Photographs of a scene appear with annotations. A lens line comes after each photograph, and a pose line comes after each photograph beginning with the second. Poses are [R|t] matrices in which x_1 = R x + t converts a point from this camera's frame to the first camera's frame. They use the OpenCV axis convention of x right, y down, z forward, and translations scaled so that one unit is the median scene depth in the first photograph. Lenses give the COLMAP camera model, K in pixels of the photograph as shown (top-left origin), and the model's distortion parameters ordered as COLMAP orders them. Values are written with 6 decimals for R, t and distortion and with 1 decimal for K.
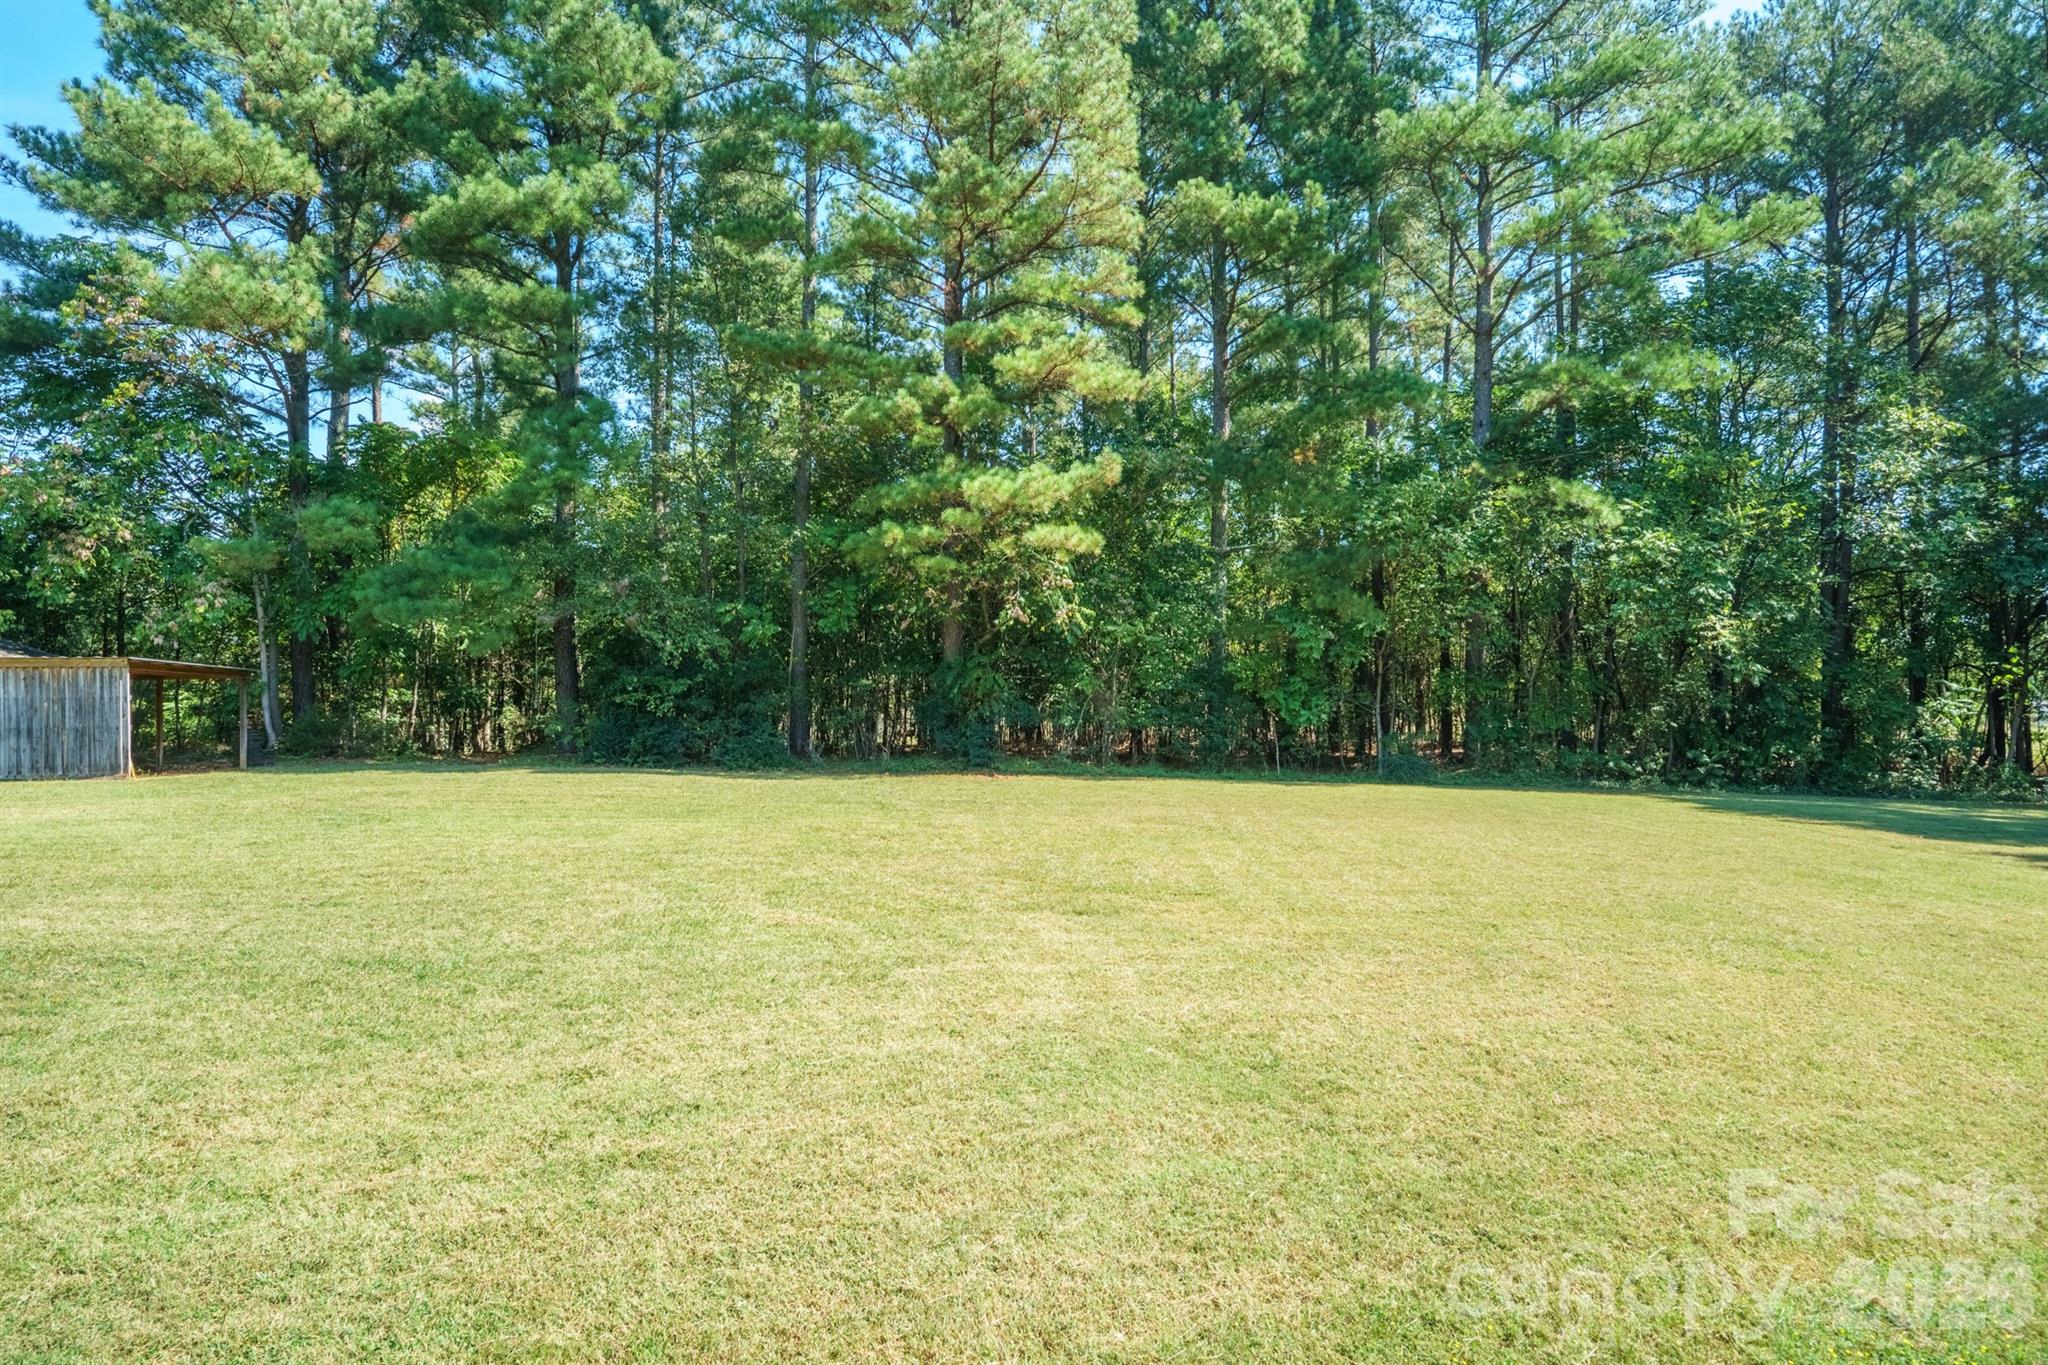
lens RADIAL K [[1319.6, 0, 1024.7], [0, 1319.6, 685.7], [0, 0, 1]] dist [0.008649, 0.001271]
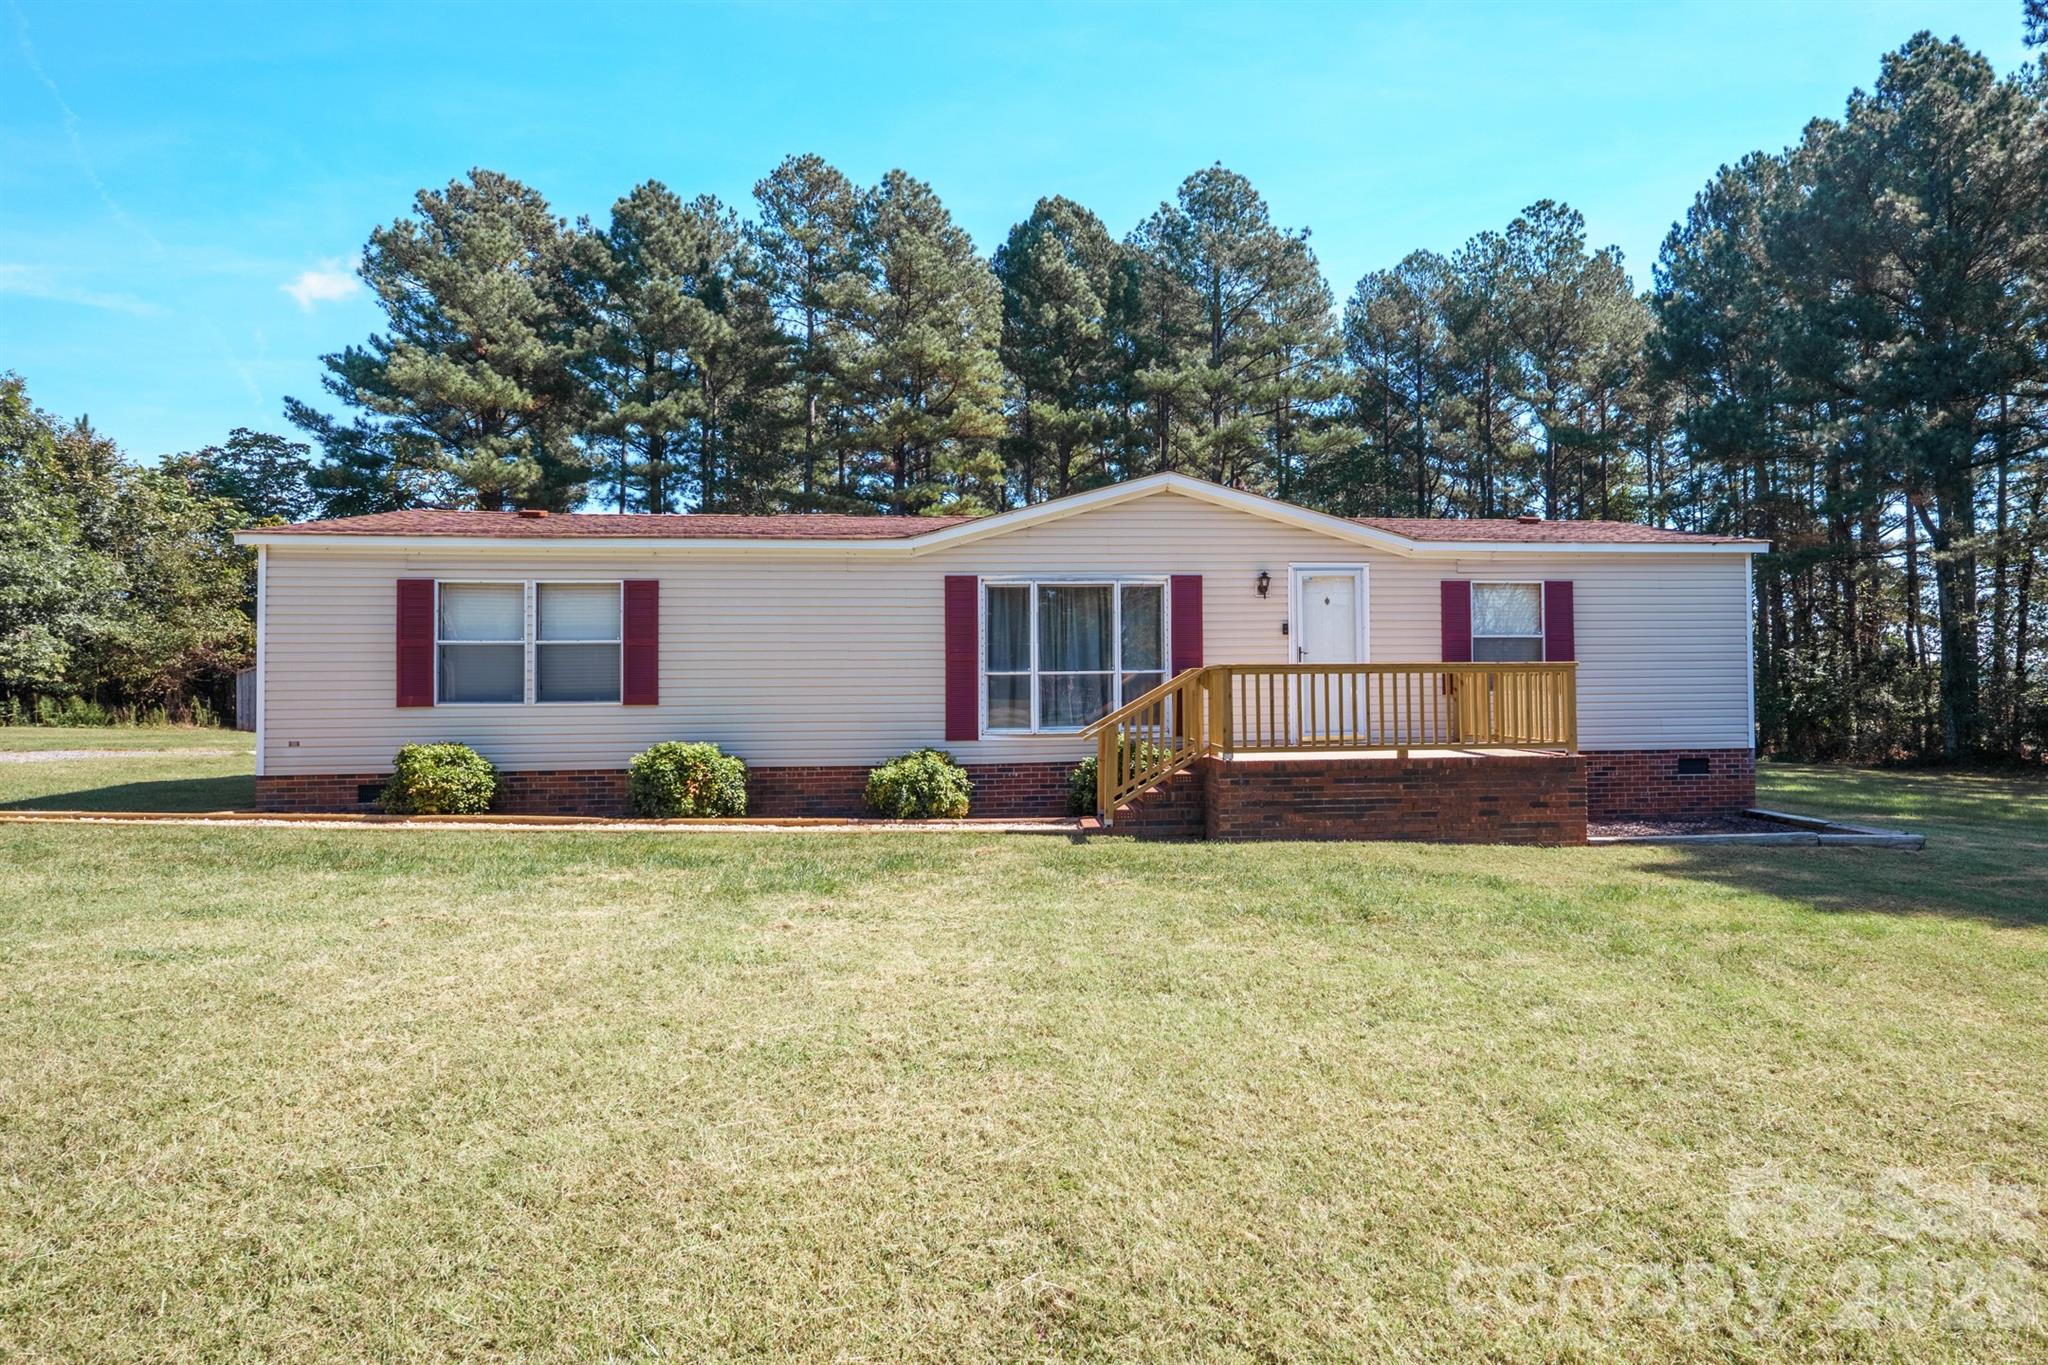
lens RADIAL K [[1235.7, 0, 1025.4], [0, 1235.7, 680.6], [0, 0, 1]] dist [0.000236, 0.000045]
pose [[0.999282, -0.003569, 0.037716, 0.054924], [0.003735, 0.999984, -0.004316, -0.006679], [-0.037700, 0.004453, 0.999279, -0.688076]]
